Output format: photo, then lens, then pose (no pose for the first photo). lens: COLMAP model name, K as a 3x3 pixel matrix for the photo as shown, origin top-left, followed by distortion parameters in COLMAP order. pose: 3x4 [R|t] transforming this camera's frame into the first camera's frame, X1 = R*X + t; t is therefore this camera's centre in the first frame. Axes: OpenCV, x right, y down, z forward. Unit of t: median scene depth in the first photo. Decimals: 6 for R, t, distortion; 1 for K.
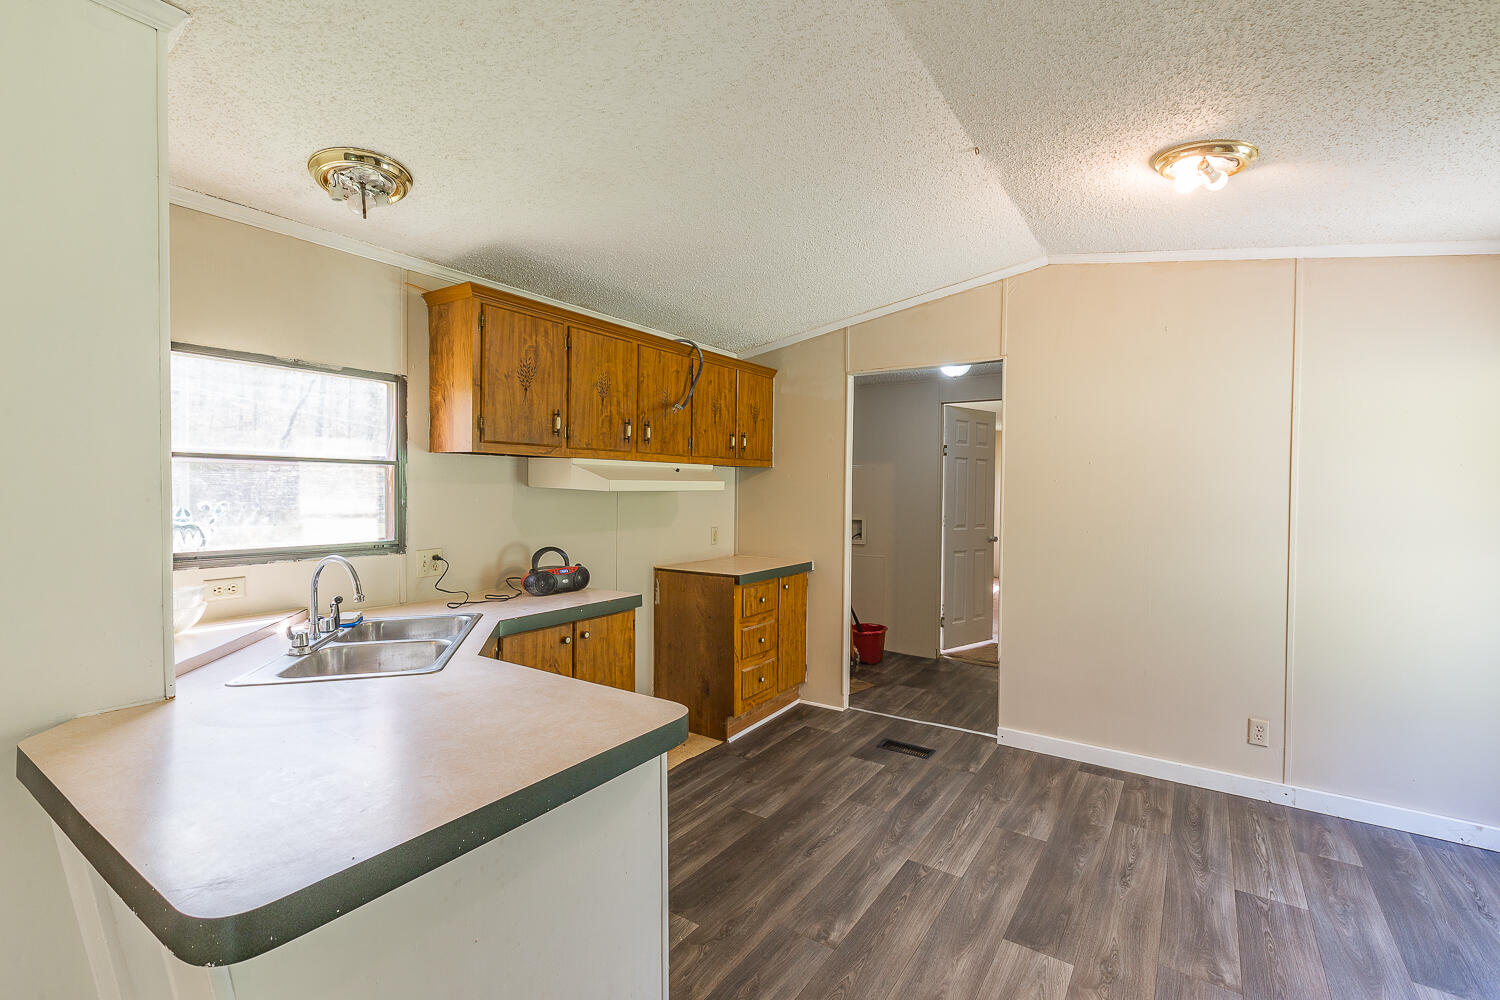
lens RADIAL K [[674.4, 0, 742.3], [0, 674.4, 499.0], [0, 0, 1]] dist [-0.001581, -0.000256]
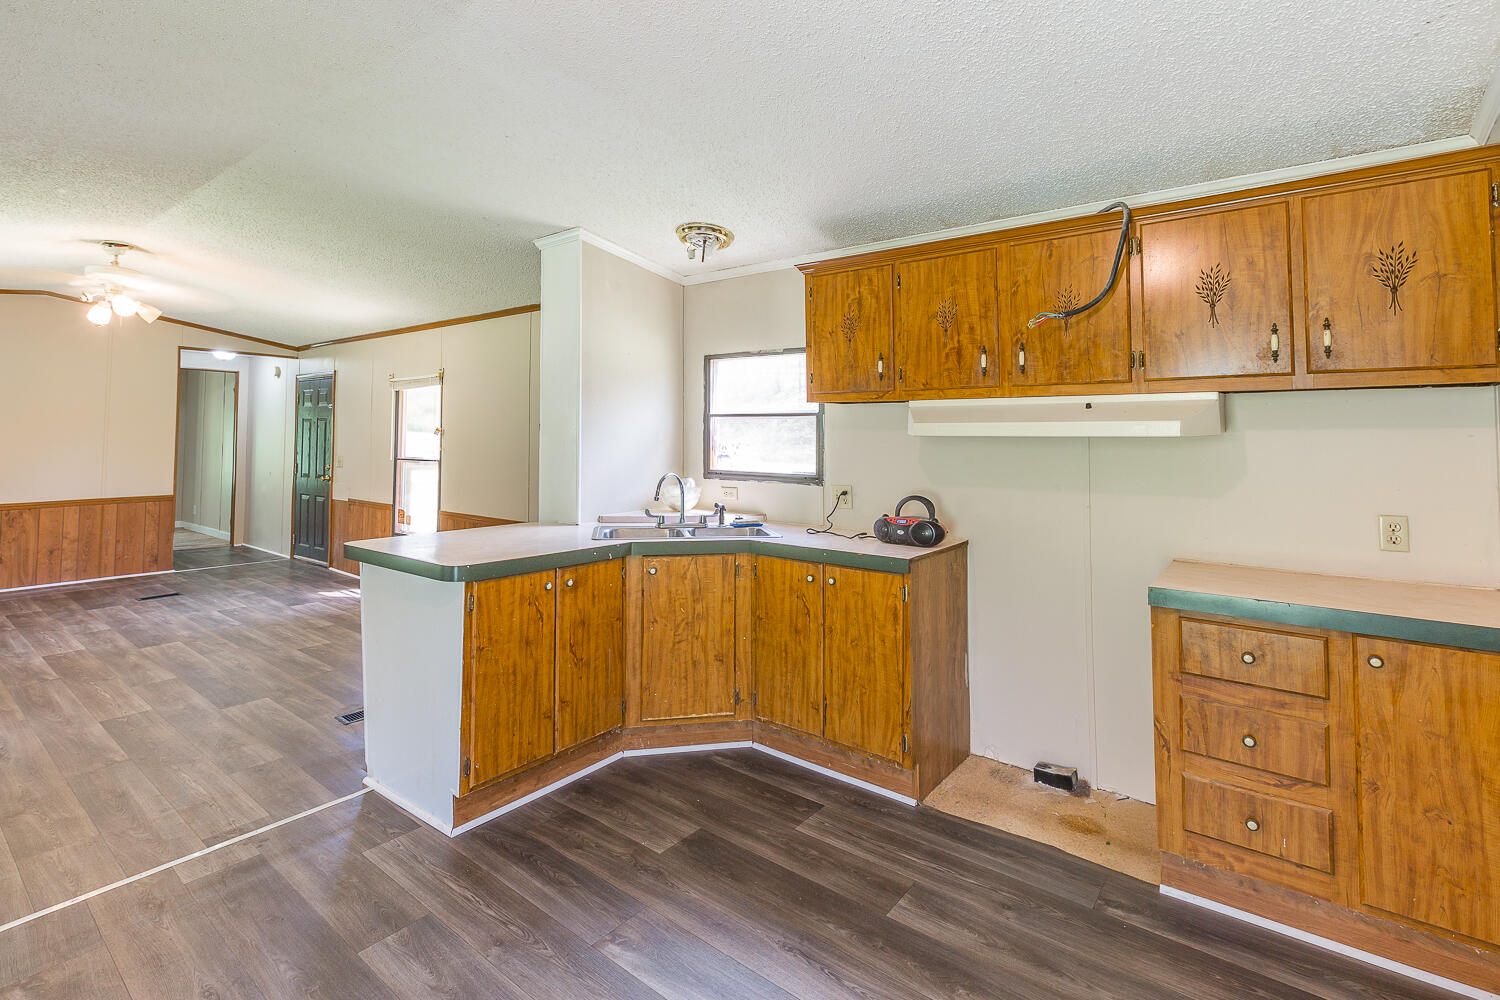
lens RADIAL K [[703.1, 0, 749.1], [0, 703.1, 404.7], [0, 0, 1]] dist [-0.000277, -0.000098]
pose [[-0.069601, -0.051891, -0.996224, 0.773894], [-0.023830, 0.998448, -0.050342, -0.001070], [0.997290, 0.020236, -0.070729, 0.898277]]
